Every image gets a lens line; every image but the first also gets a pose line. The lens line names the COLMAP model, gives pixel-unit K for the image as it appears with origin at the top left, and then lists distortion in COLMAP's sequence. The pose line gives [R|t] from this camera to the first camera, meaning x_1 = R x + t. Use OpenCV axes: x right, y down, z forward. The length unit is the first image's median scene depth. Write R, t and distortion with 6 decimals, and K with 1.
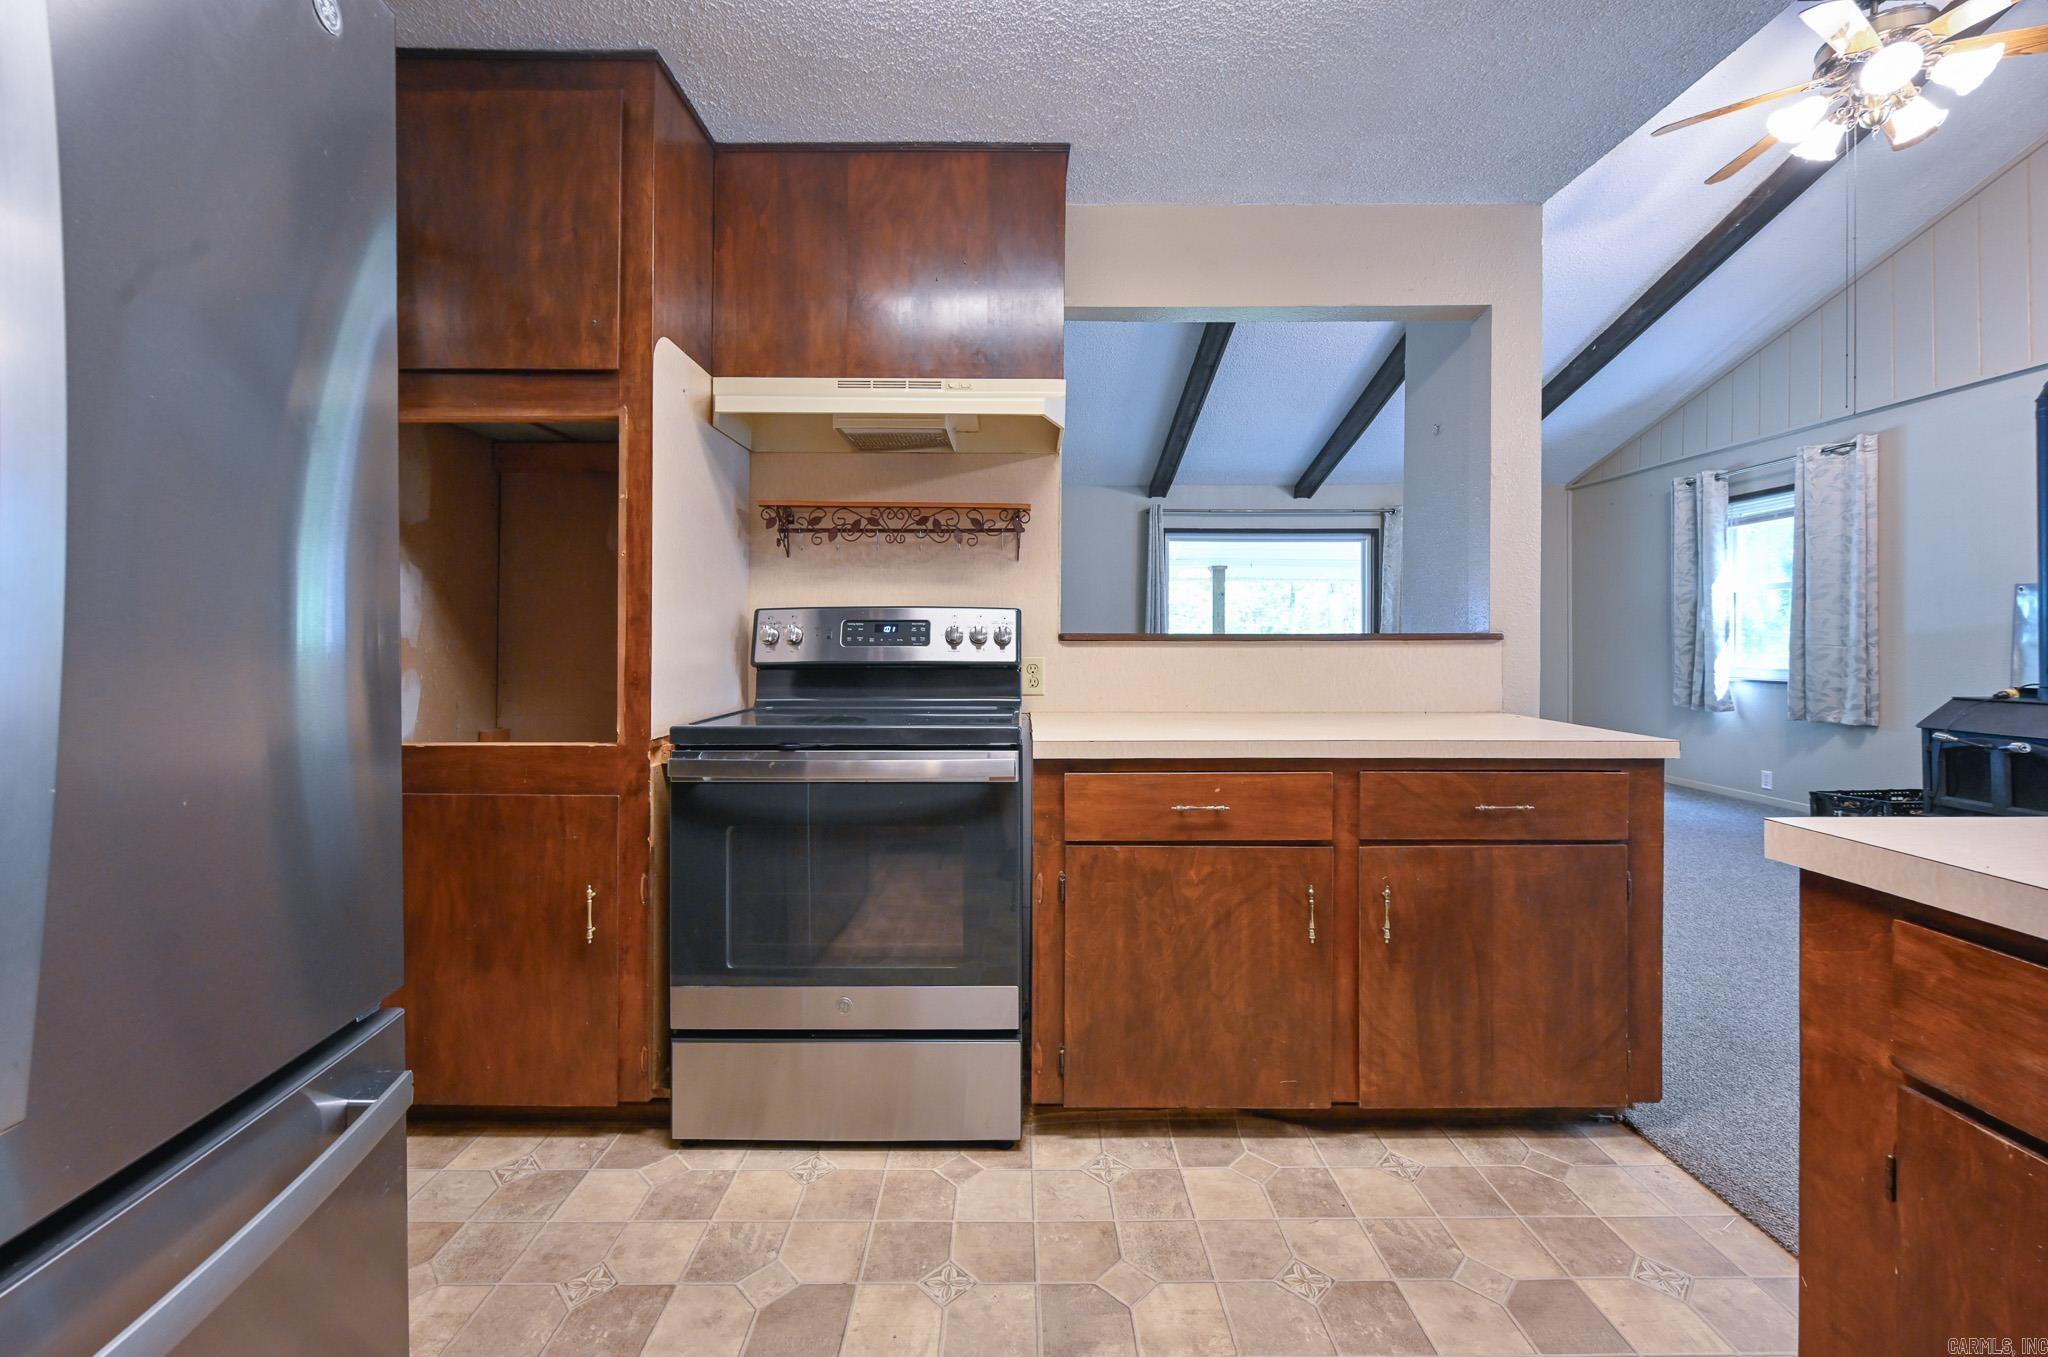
lens RADIAL K [[833.1, 0, 1014.8], [0, 833.1, 635.9], [0, 0, 1]] dist [0.000924, 0.000175]
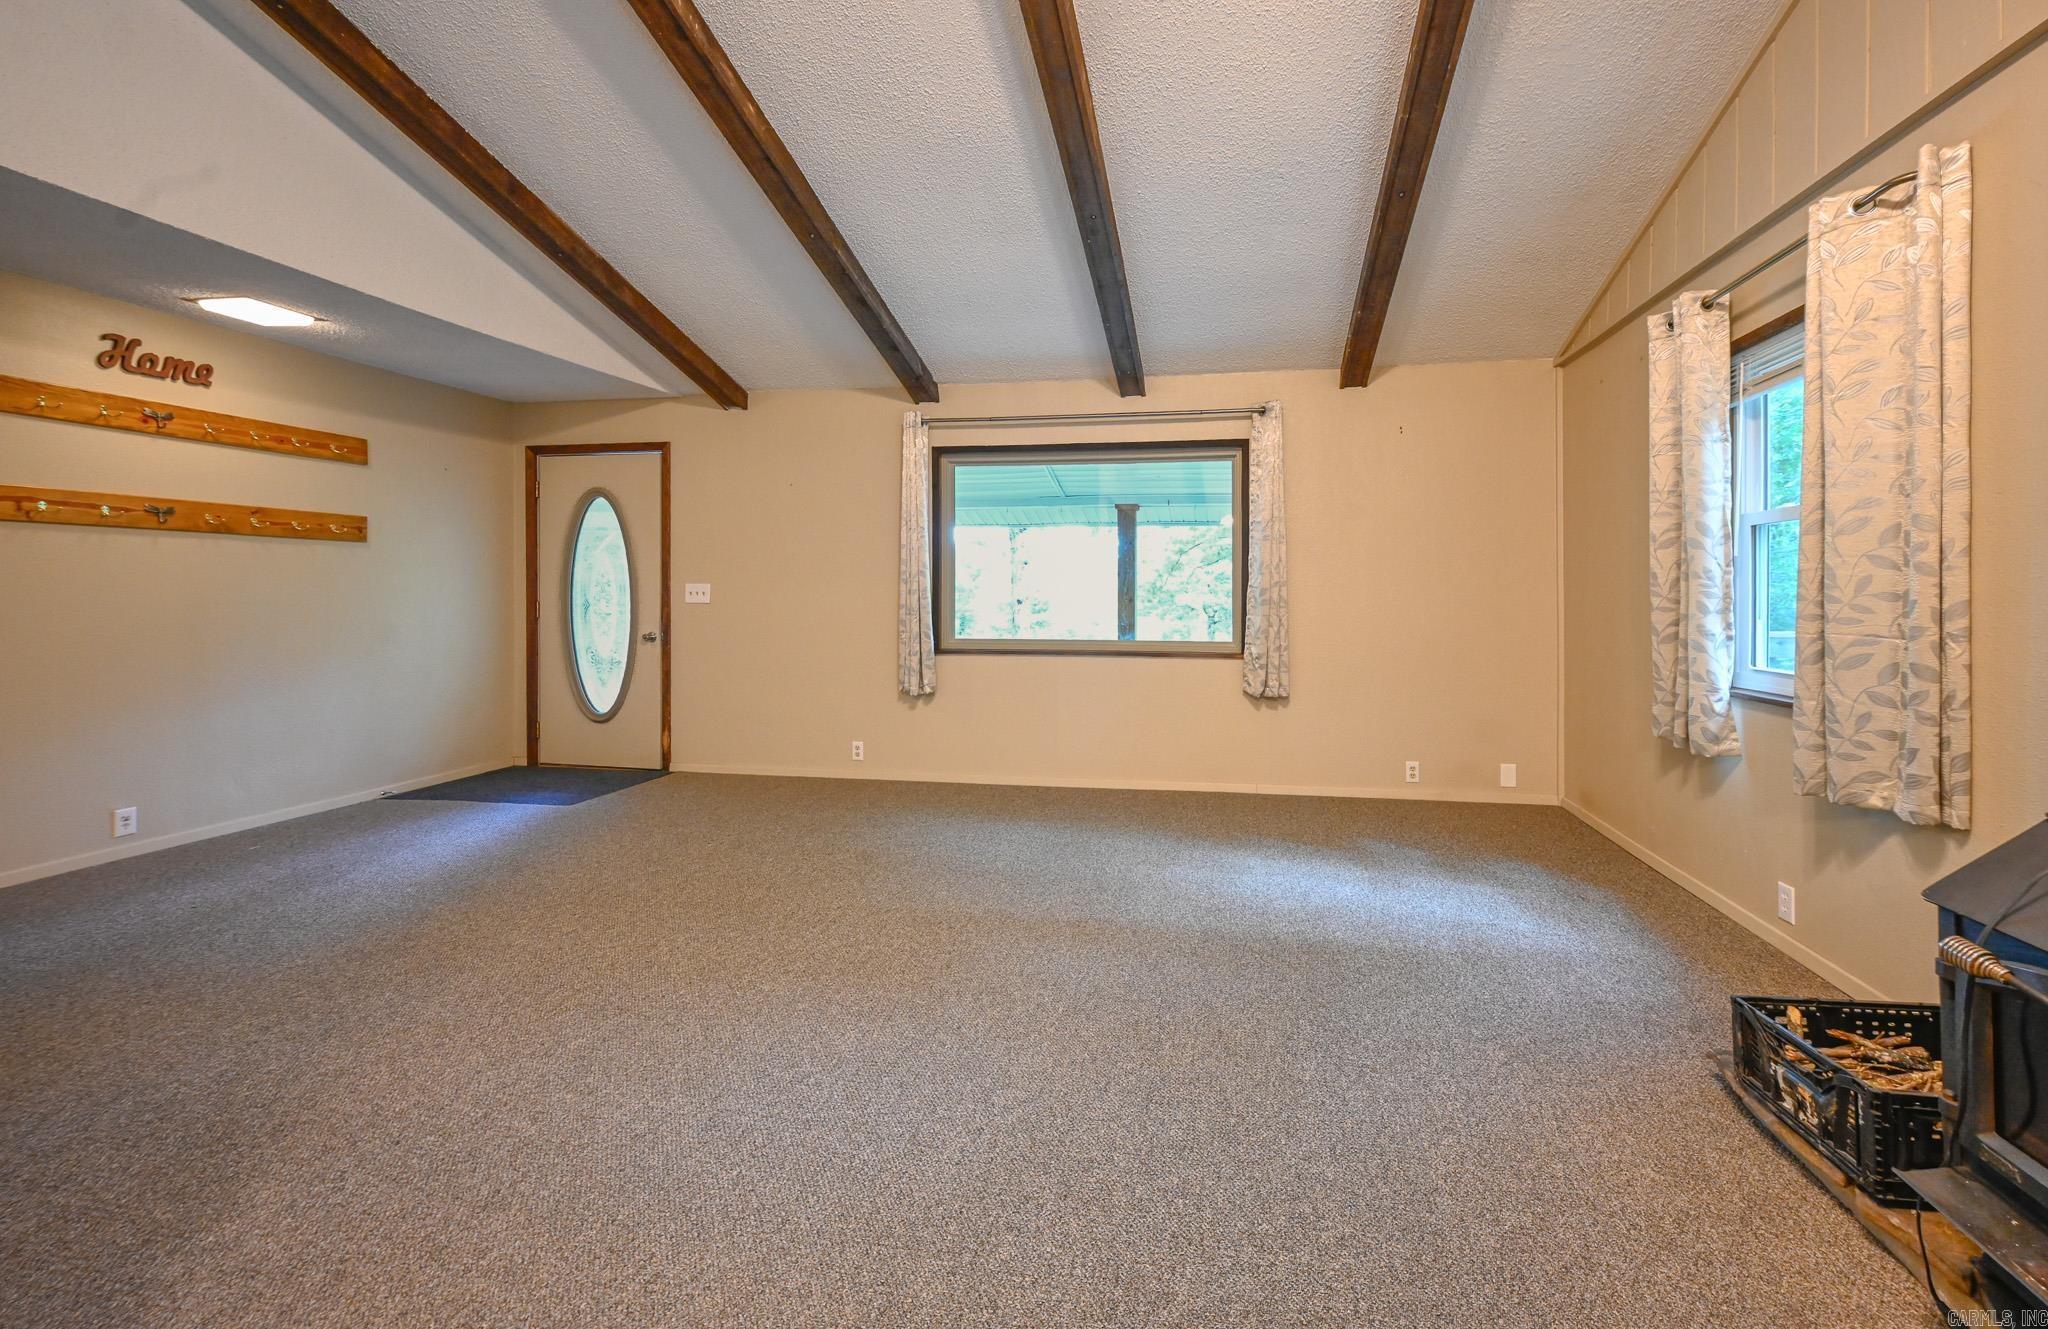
lens RADIAL K [[853.1, 0, 1091.7], [0, 853.1, 591.9], [0, 0, 1]] dist [-0.003625, -0.000477]
pose [[0.985601, 0.001570, -0.169079, 0.641555], [-0.001770, 0.999998, -0.001034, -0.011147], [0.169077, 0.001318, 0.985602, 0.478919]]
